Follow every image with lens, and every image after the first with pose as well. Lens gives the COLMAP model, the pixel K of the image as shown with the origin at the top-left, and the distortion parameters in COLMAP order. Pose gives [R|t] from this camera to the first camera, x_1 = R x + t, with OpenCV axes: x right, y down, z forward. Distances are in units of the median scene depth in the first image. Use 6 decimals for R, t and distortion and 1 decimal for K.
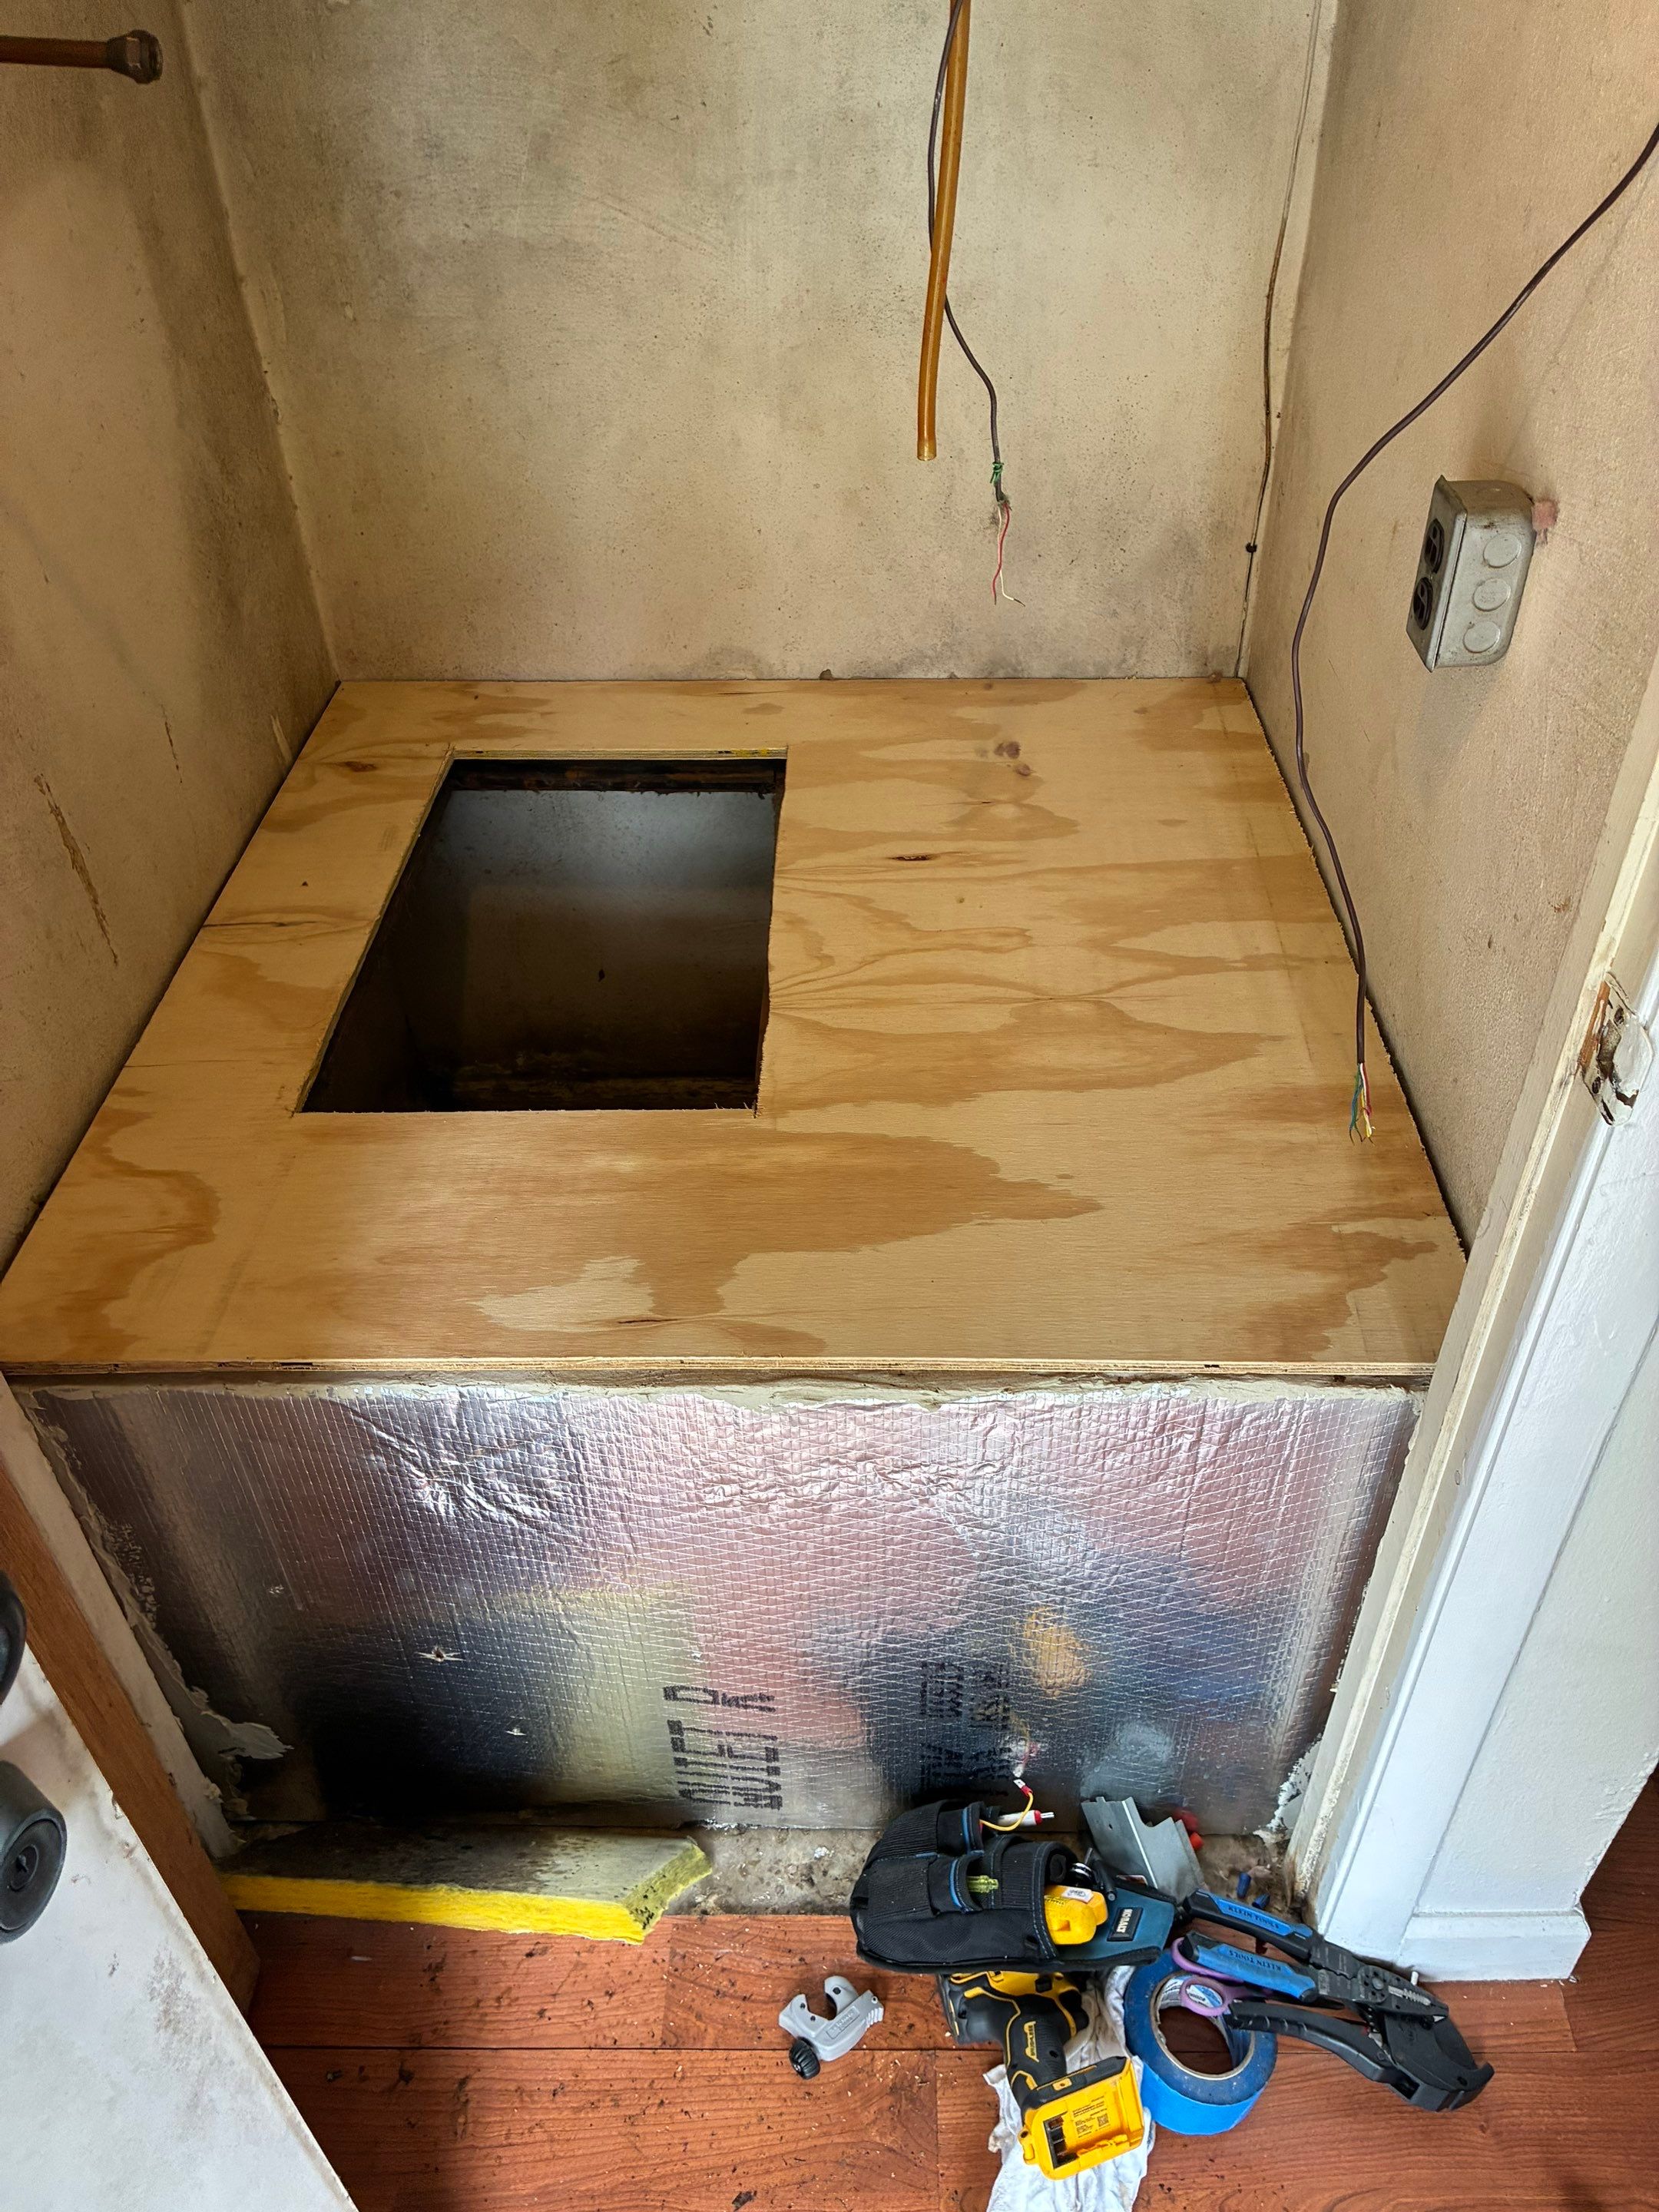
lens RADIAL K [[1693.1, 0, 846.8], [0, 1693.1, 1081.0], [0, 0, 1]] dist [0.020980, -0.017340]
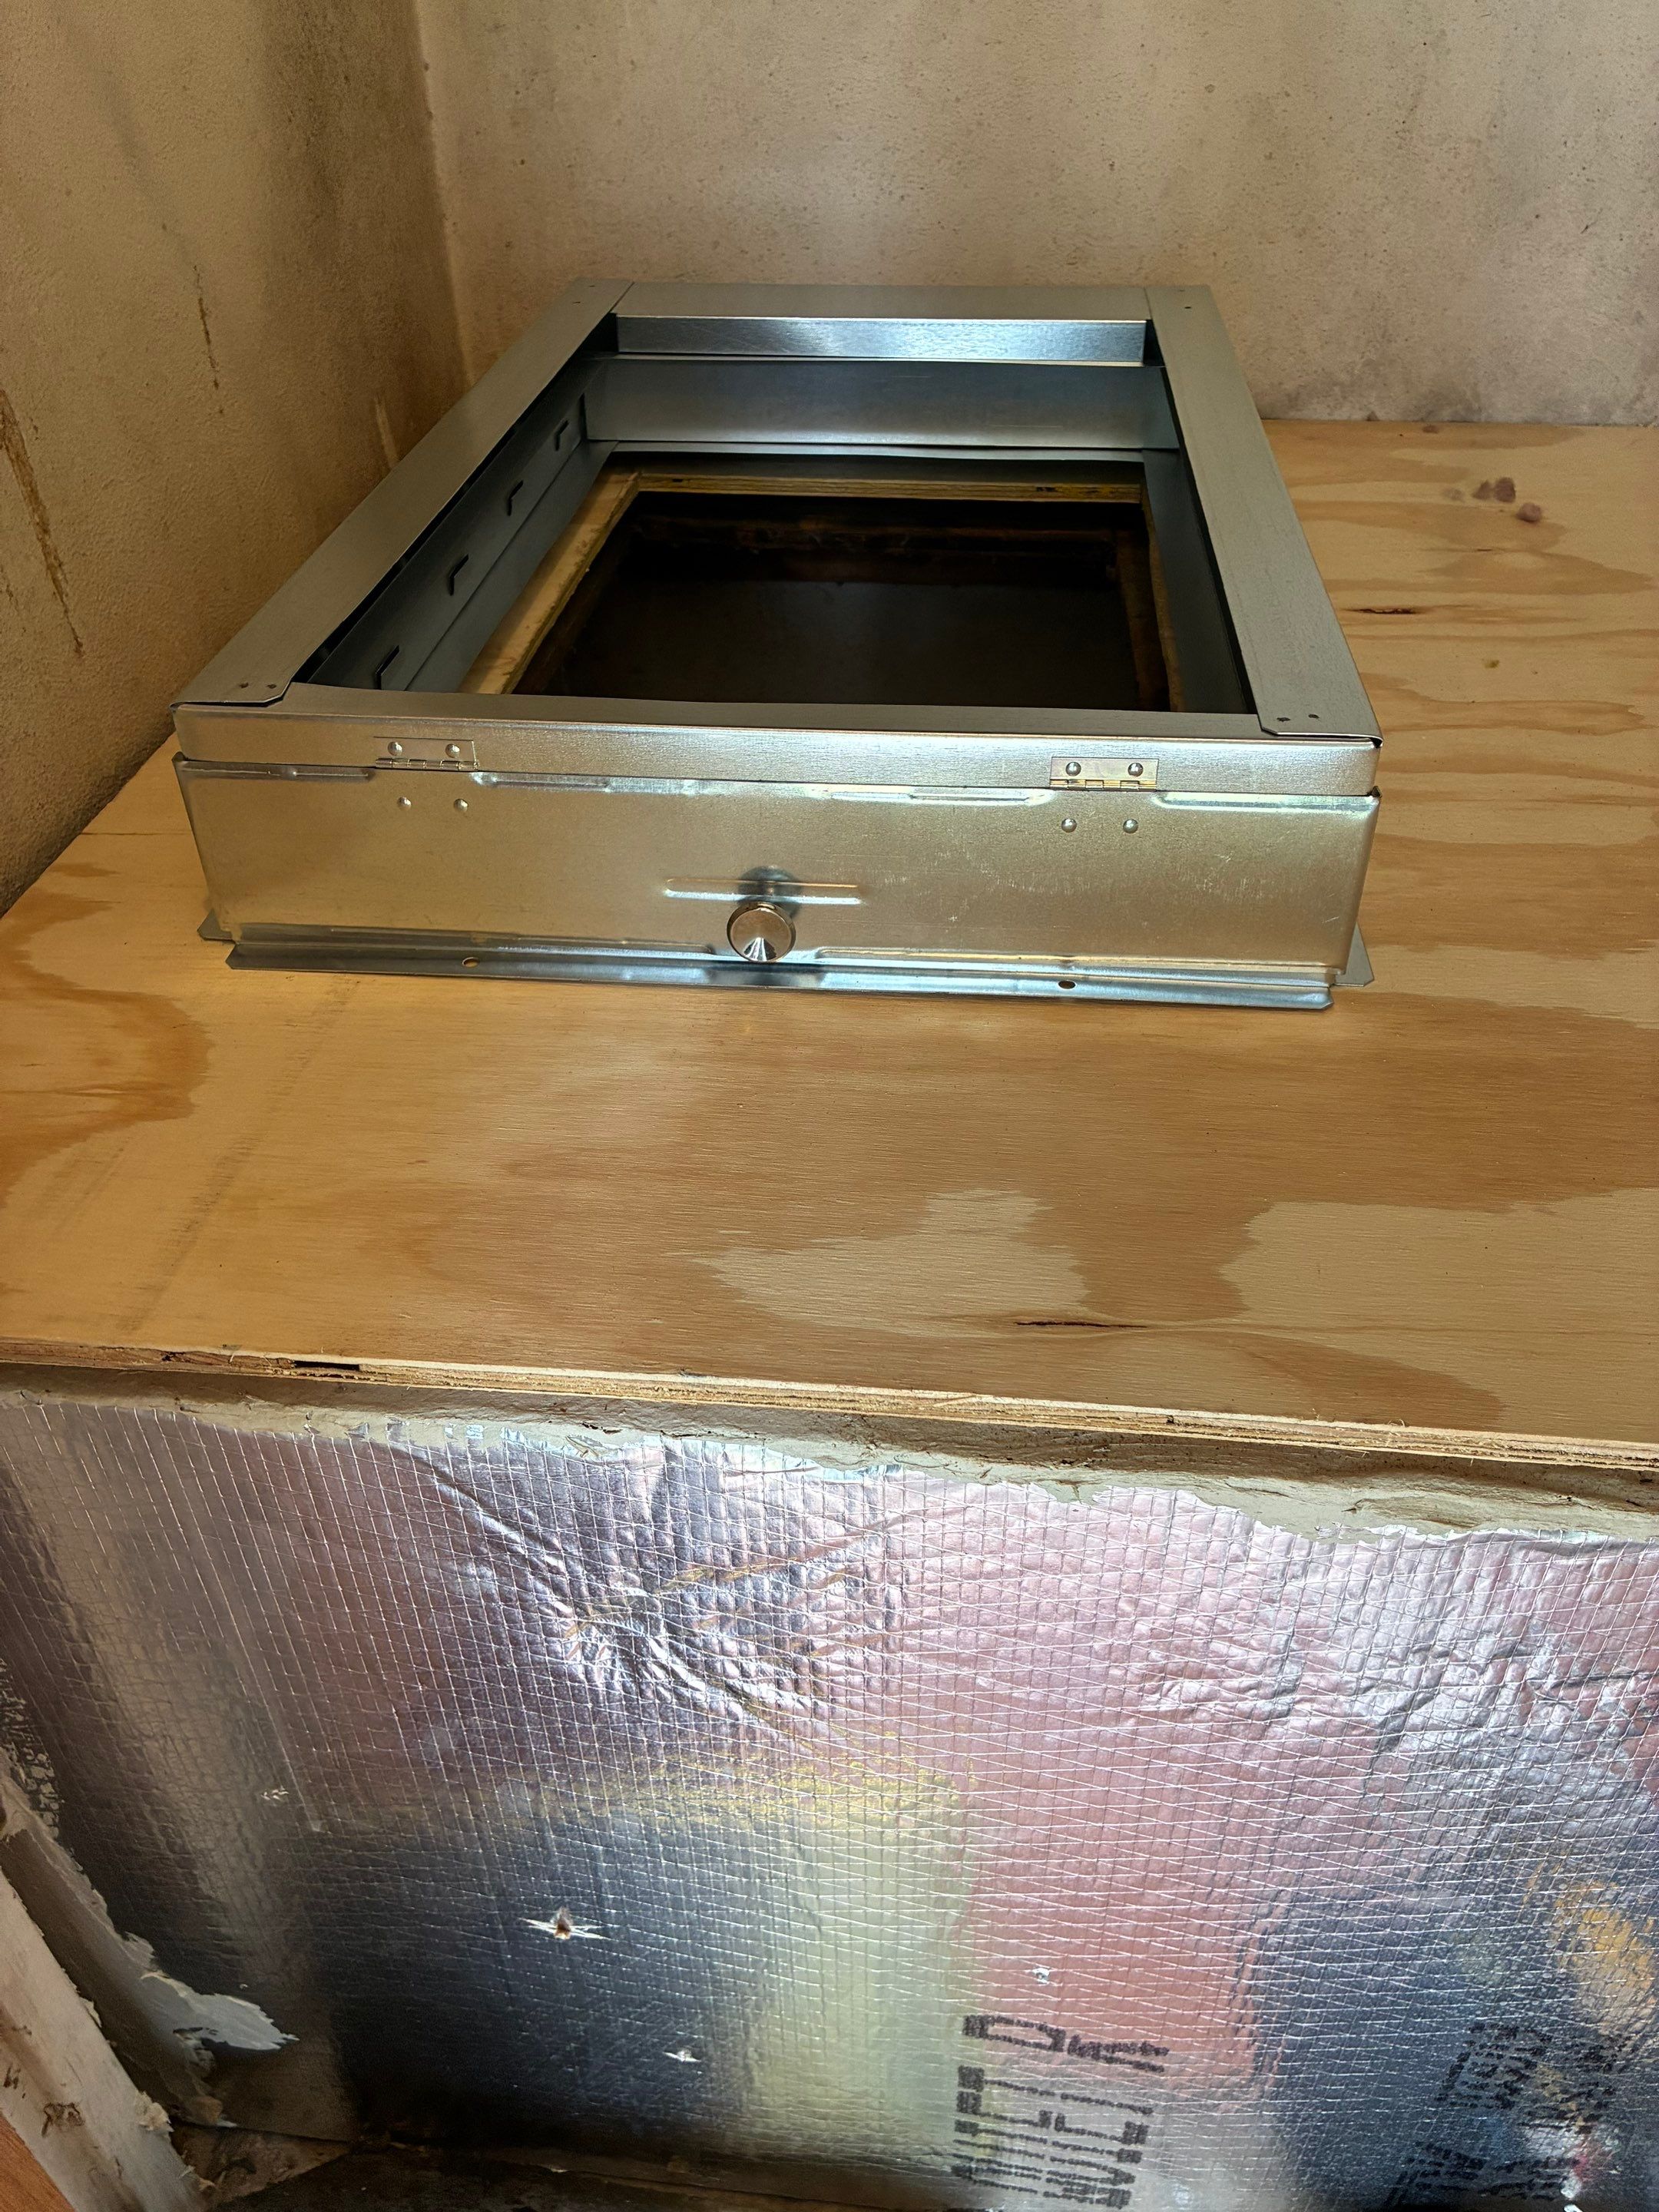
lens RADIAL K [[1693.1, 0, 820.1], [0, 1693.1, 1094.7], [0, 0, 1]] dist [0.020980, -0.017340]
pose [[0.996314, 0.054824, -0.065979, -0.132676], [-0.056338, 0.998184, -0.021309, 0.077057], [0.064691, 0.024948, 0.997593, 0.441570]]
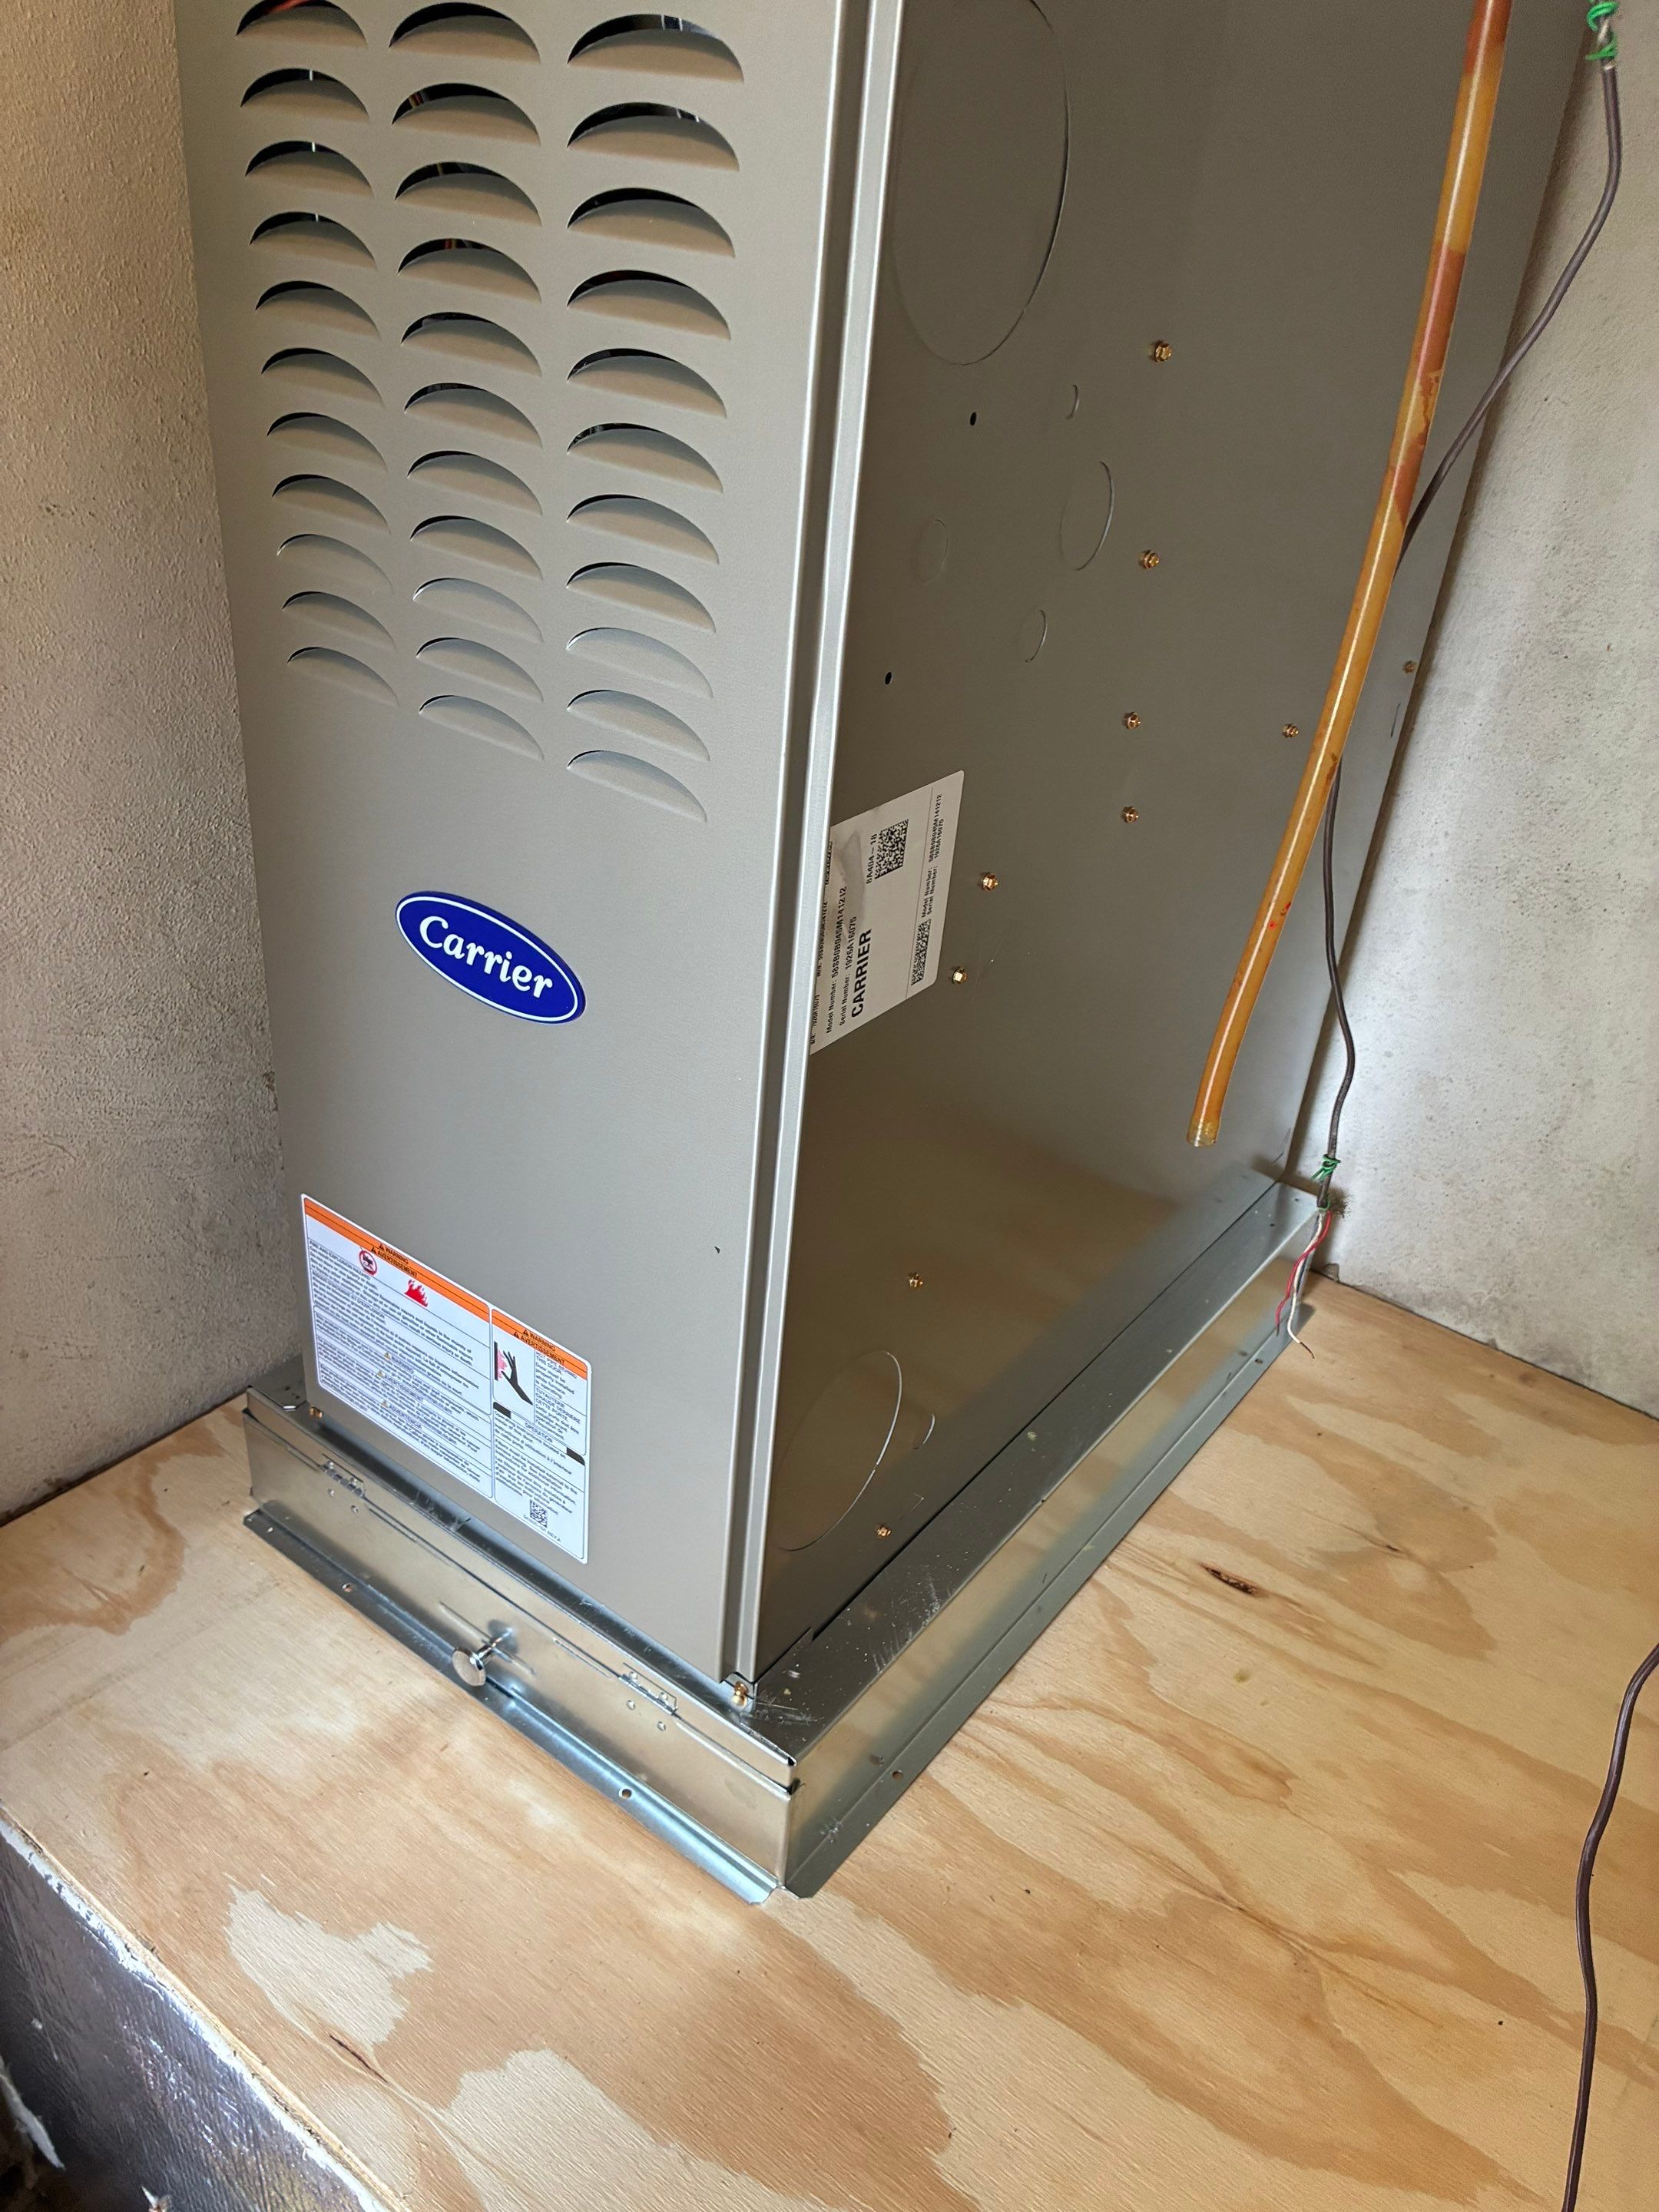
lens RADIAL K [[1722.5, 0, 764.7], [0, 1722.5, 1078.5], [0, 0, 1]] dist [0.007757, -0.052251]
pose [[0.790949, 0.361579, -0.493619, 0.192627], [-0.439579, 0.896956, -0.047332, -0.231358], [0.425640, 0.254421, 0.868389, 0.262398]]
